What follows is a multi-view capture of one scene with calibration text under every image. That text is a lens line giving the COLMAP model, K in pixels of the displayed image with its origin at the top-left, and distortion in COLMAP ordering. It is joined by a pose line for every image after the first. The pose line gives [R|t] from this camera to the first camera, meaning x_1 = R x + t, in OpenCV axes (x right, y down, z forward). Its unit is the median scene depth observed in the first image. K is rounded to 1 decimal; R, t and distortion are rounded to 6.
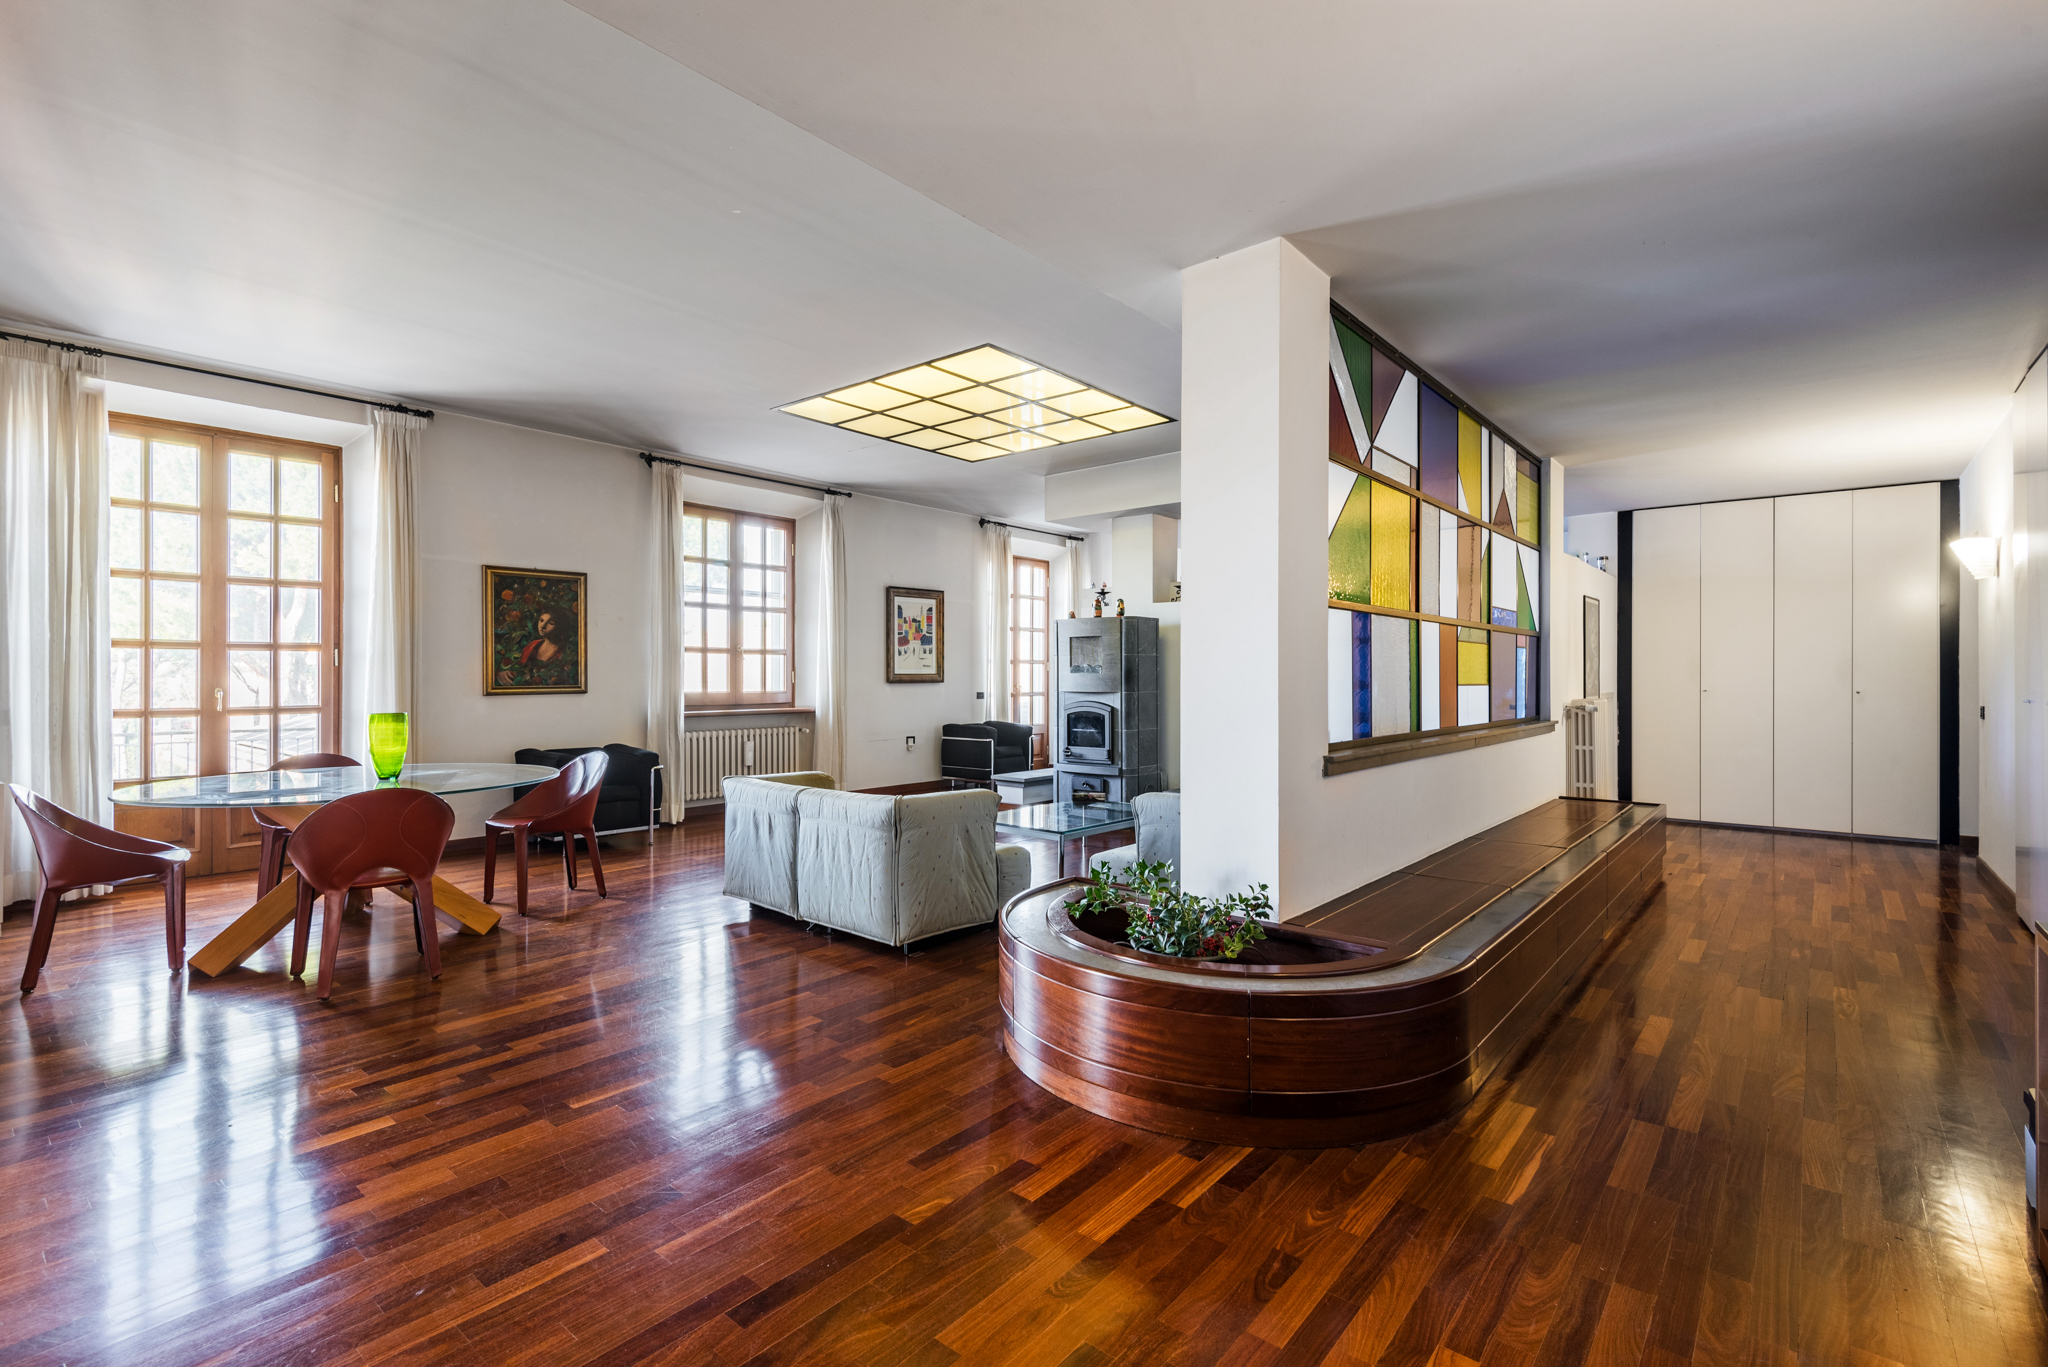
lens RADIAL K [[938.4, 0, 1038.7], [0, 938.4, 680.5], [0, 0, 1]] dist [0.021177, -0.008103]
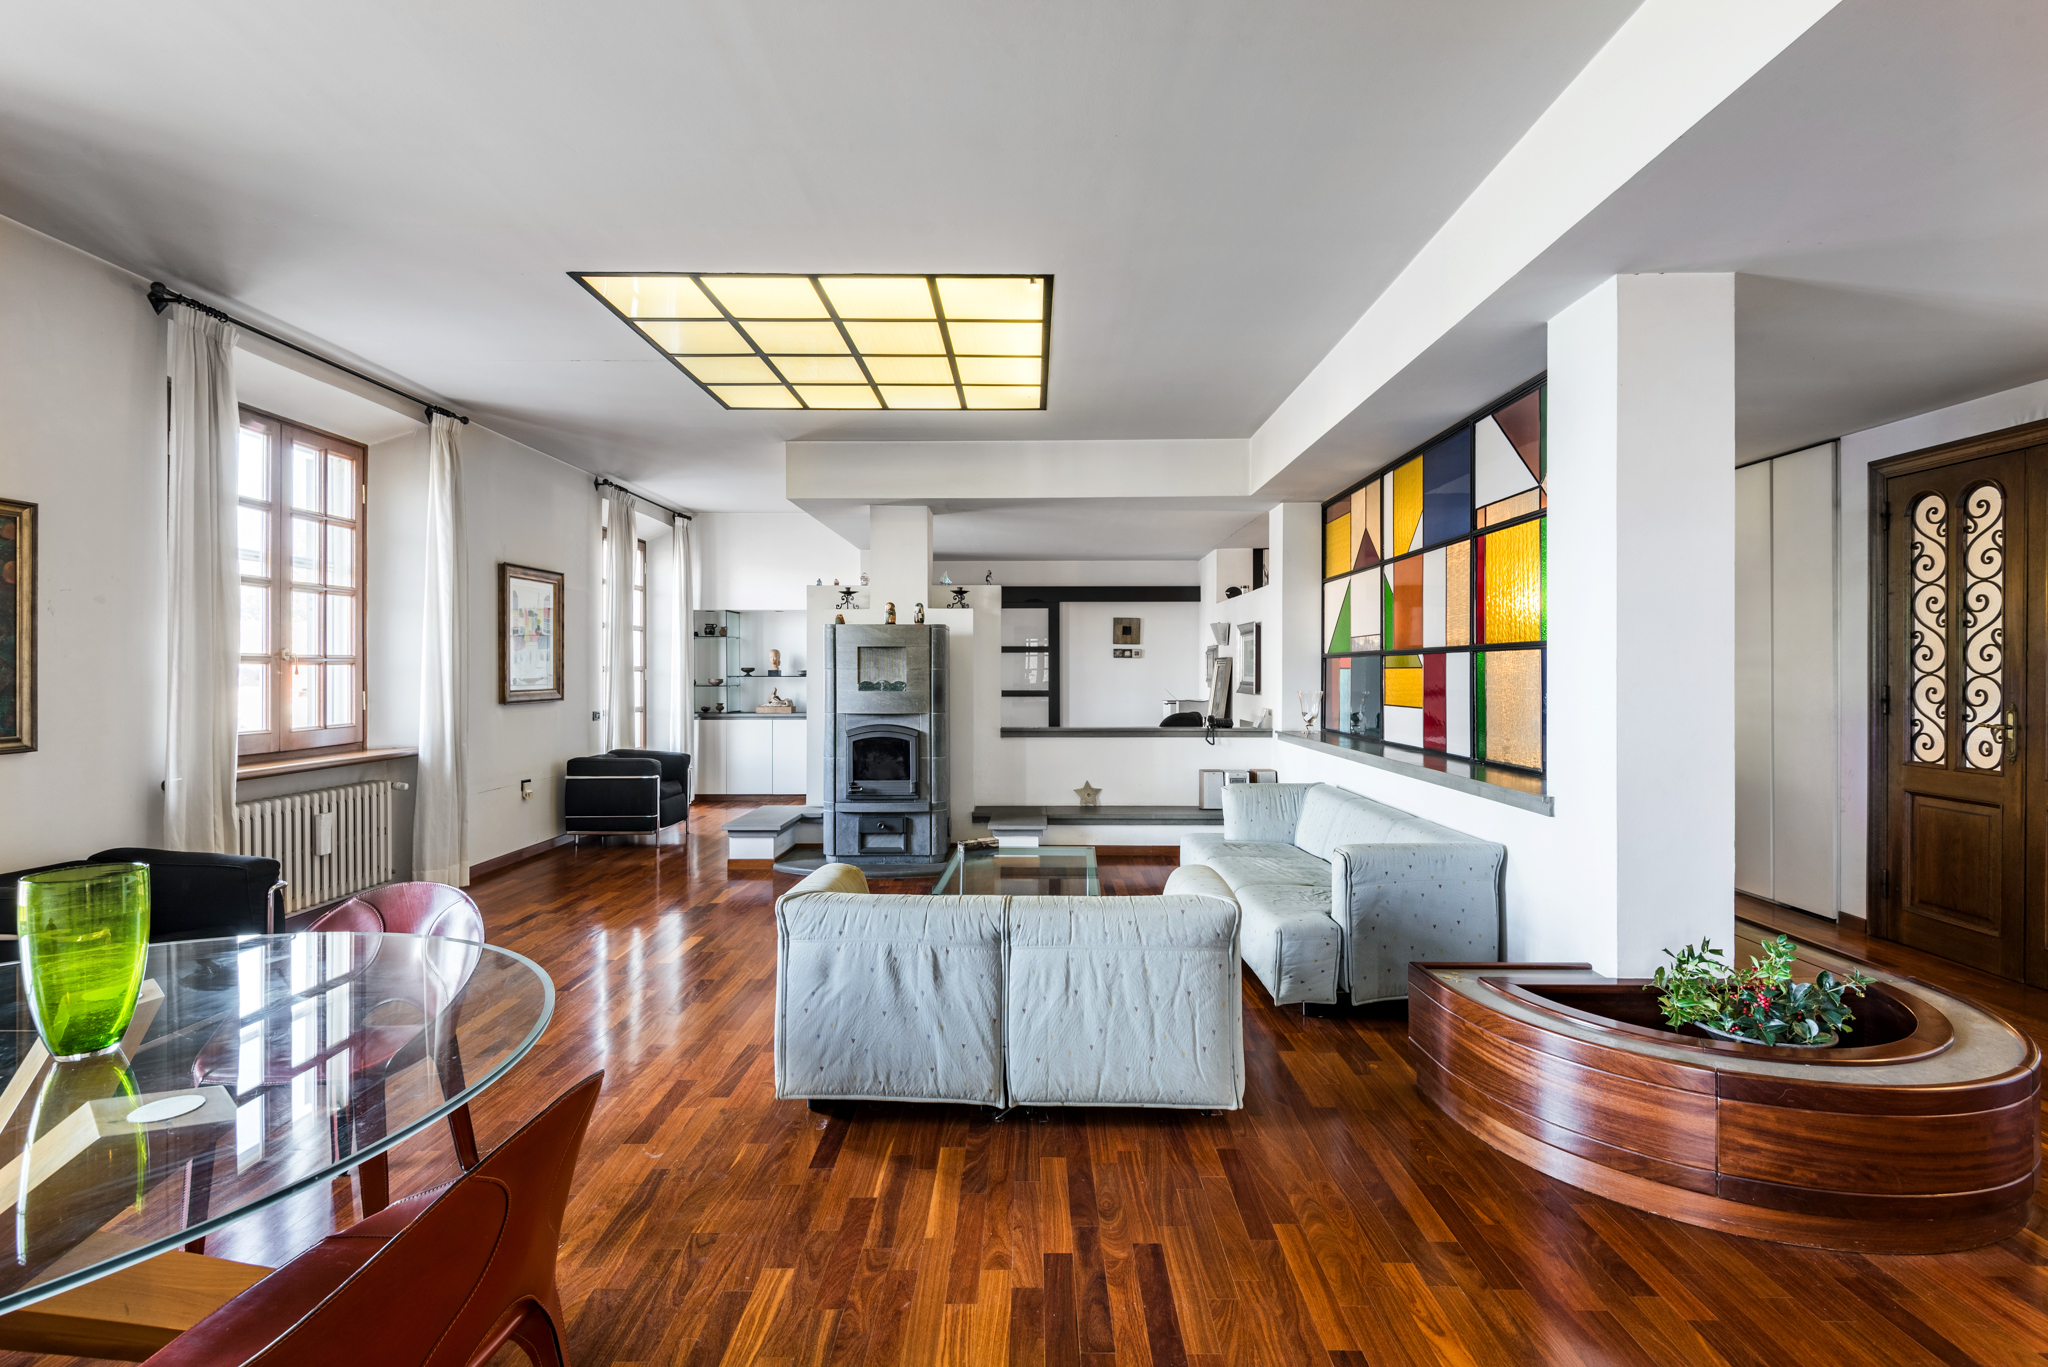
lens RADIAL K [[938.4, 0, 1033.0], [0, 938.4, 672.3], [0, 0, 1]] dist [0.021177, -0.008103]
pose [[0.772728, -0.003062, 0.634729, -0.337087], [0.003601, 0.999993, 0.000441, -0.022080], [-0.634727, 0.001945, 0.772734, 0.255542]]
